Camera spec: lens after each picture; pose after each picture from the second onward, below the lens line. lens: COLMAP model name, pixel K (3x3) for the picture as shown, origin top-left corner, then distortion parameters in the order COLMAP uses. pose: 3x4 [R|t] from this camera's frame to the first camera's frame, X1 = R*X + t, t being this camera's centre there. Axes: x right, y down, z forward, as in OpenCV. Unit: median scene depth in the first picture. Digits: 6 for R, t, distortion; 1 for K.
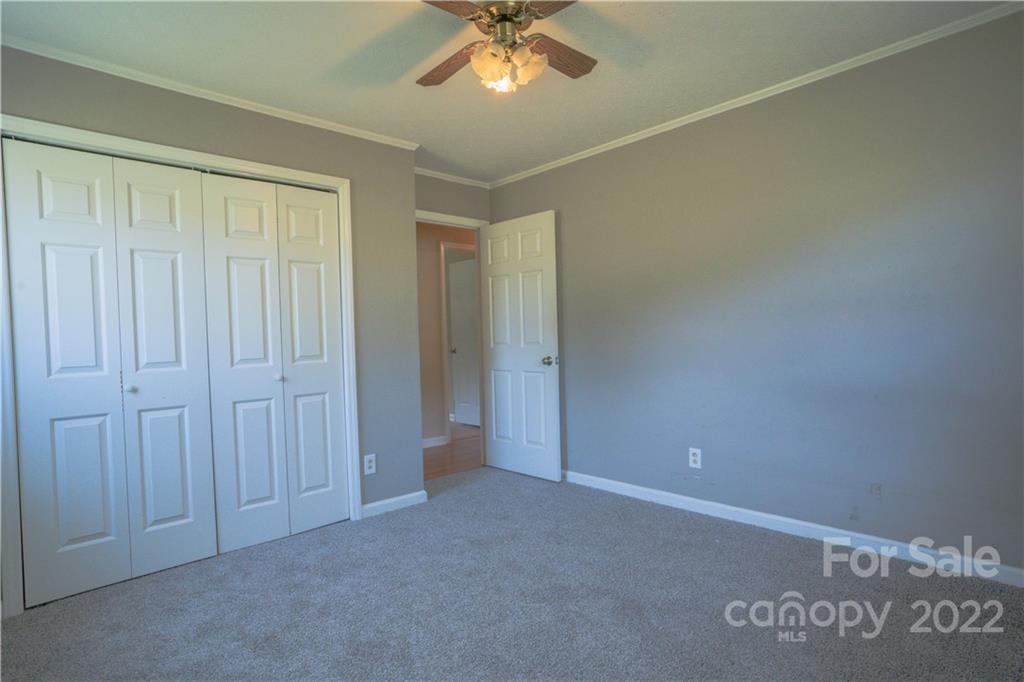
lens RADIAL K [[541.6, 0, 502.8], [0, 541.6, 345.8], [0, 0, 1]] dist [-0.054713, 0.036886]
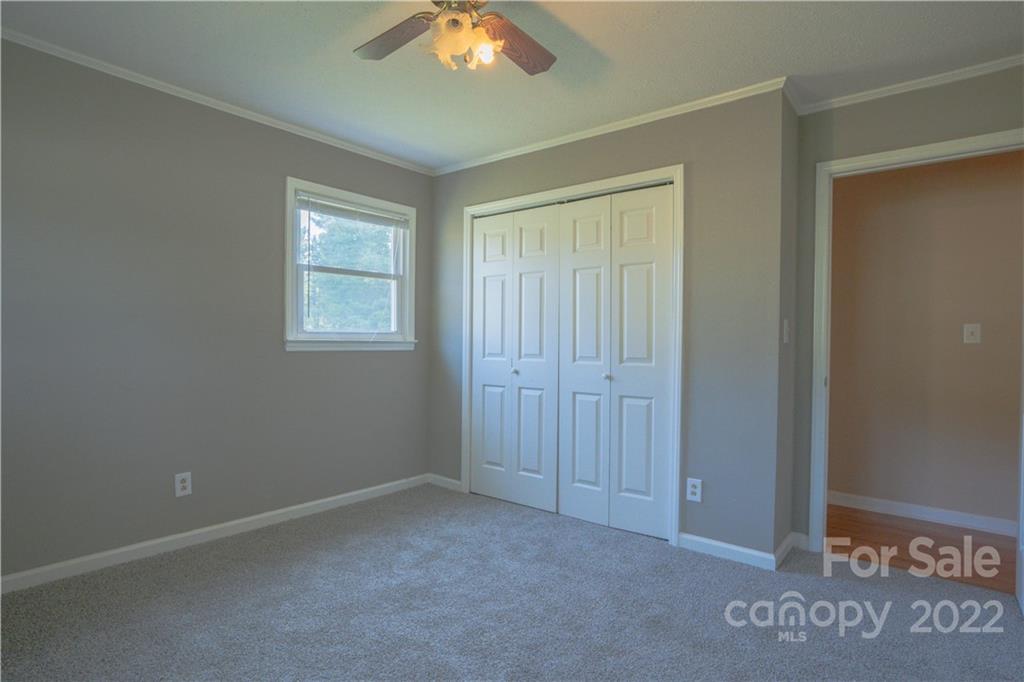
lens RADIAL K [[541.6, 0, 502.8], [0, 541.6, 345.8], [0, 0, 1]] dist [-0.054713, 0.036886]
pose [[0.121189, 0.036249, -0.991967, 0.634484], [-0.036939, 0.998806, 0.031986, -0.028268], [0.991942, 0.032766, 0.122383, 0.671890]]
